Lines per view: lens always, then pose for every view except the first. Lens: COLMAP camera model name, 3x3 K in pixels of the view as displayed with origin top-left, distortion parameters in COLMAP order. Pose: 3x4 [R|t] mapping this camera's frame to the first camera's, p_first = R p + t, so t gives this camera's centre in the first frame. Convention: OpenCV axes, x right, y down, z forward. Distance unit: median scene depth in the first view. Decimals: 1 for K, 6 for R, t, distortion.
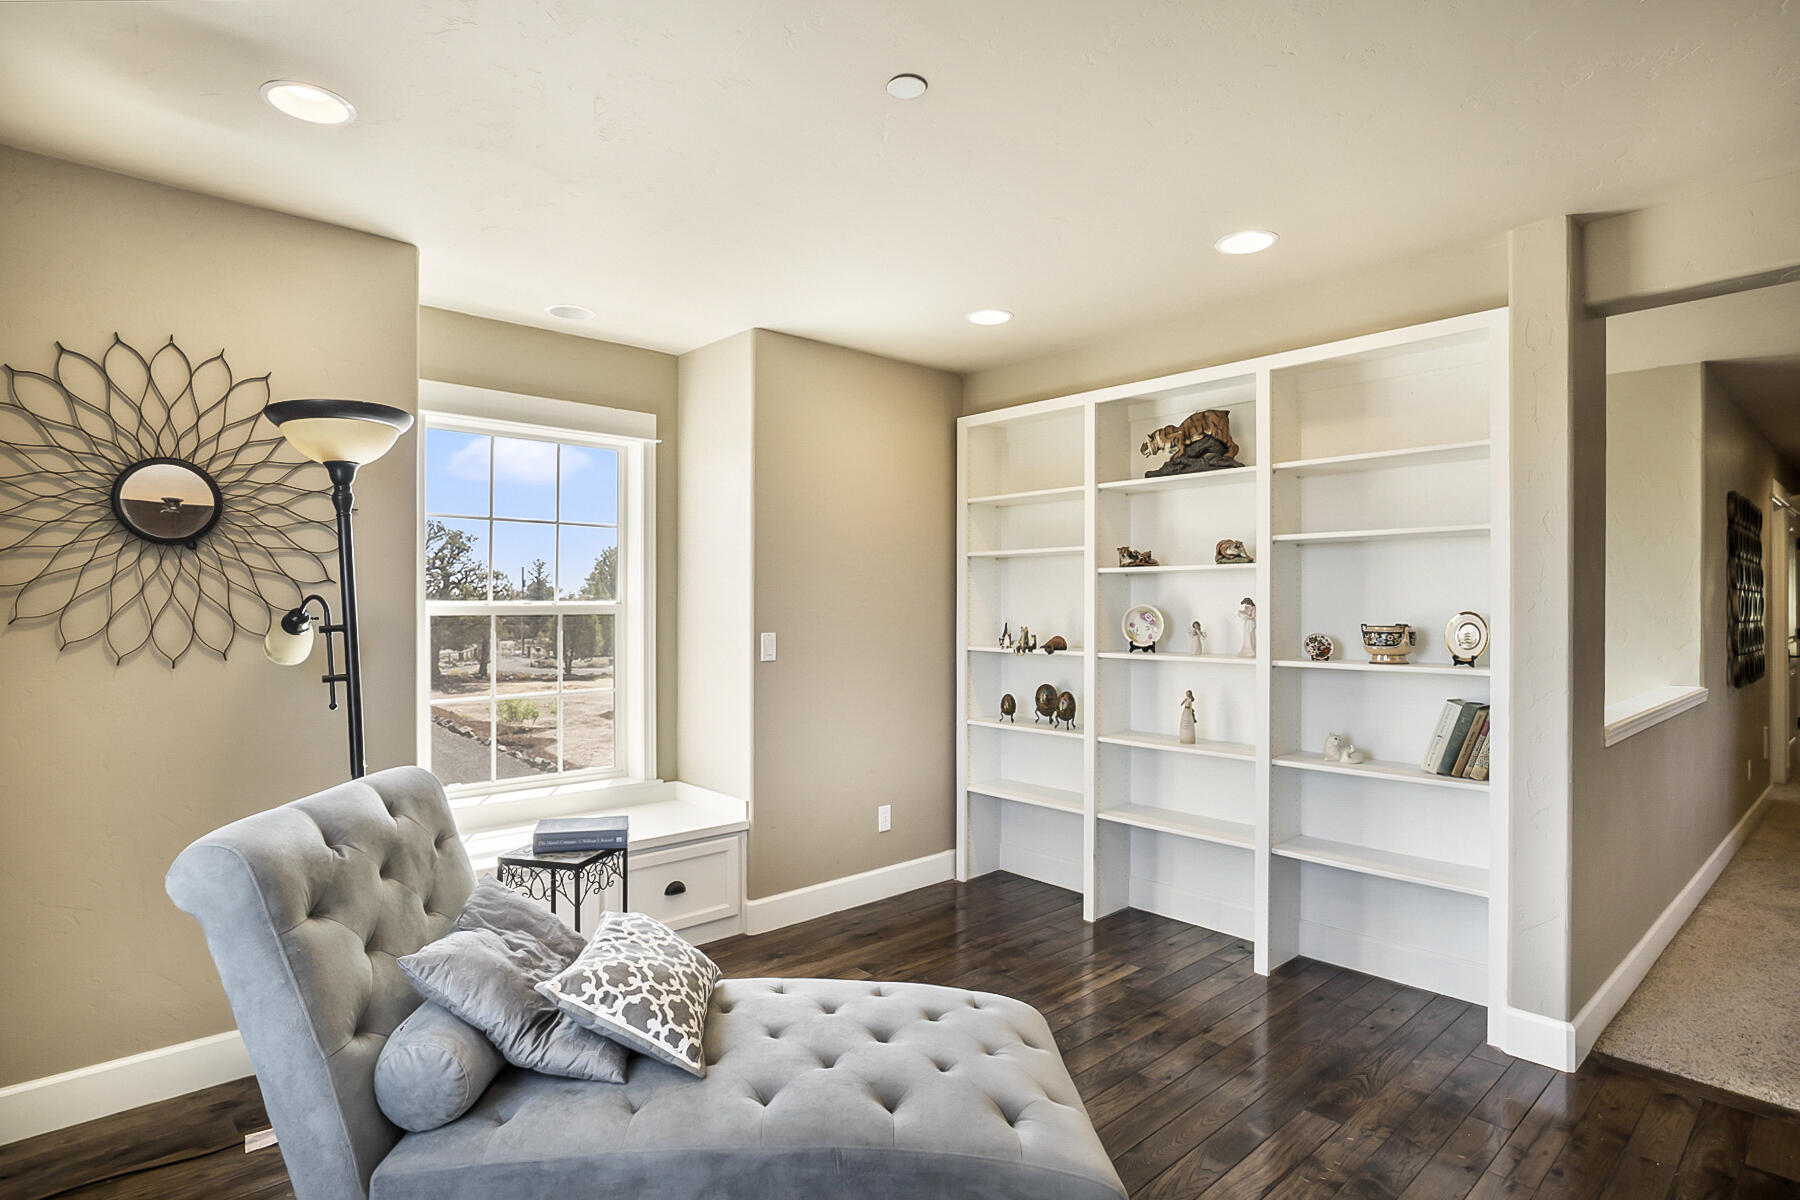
lens RADIAL K [[919.9, 0, 896.7], [0, 919.9, 605.8], [0, 0, 1]] dist [-0.022738, 0.012716]
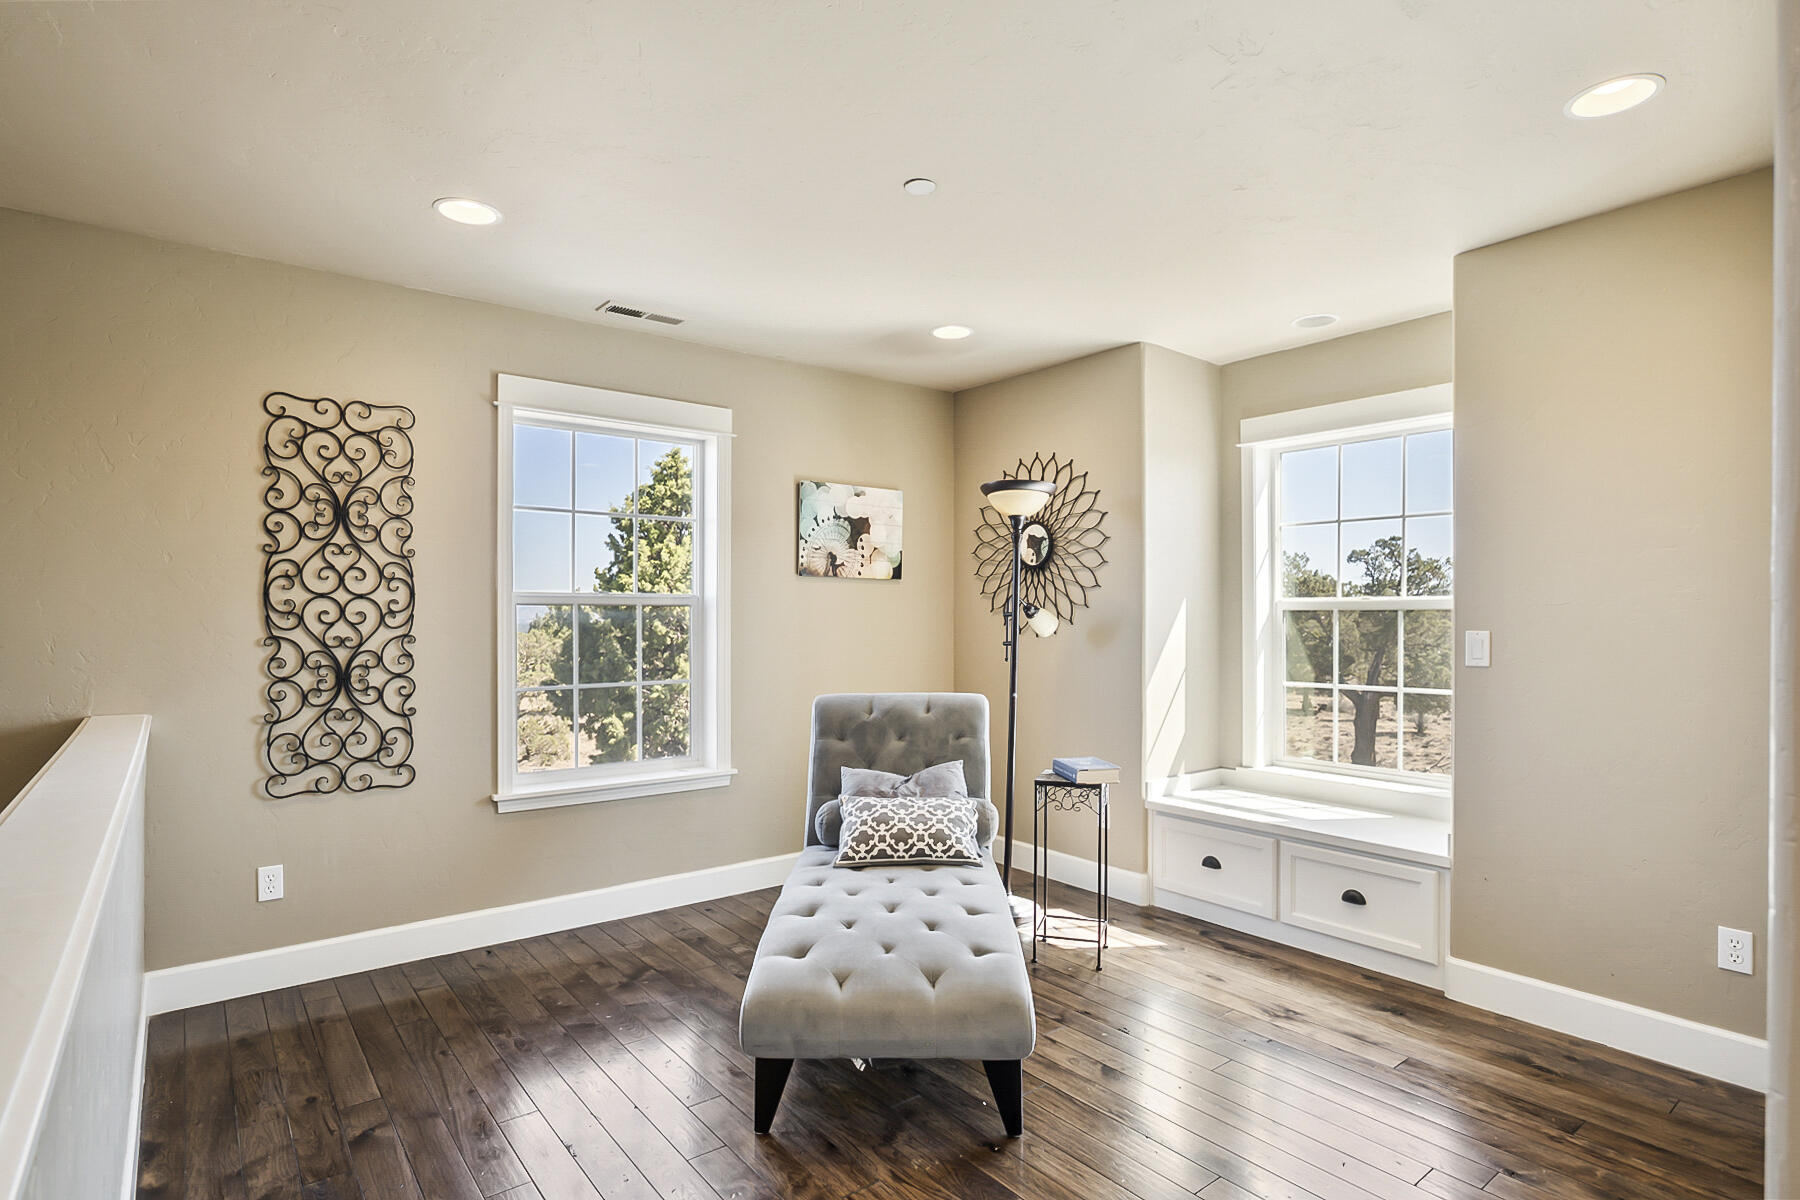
lens RADIAL K [[919.9, 0, 896.5], [0, 919.9, 605.3], [0, 0, 1]] dist [-0.022738, 0.012716]
pose [[-0.060405, -0.003372, -0.998168, 0.740758], [0.001891, 0.999992, -0.003493, 0.008970], [0.998172, -0.002099, -0.060398, 0.593259]]
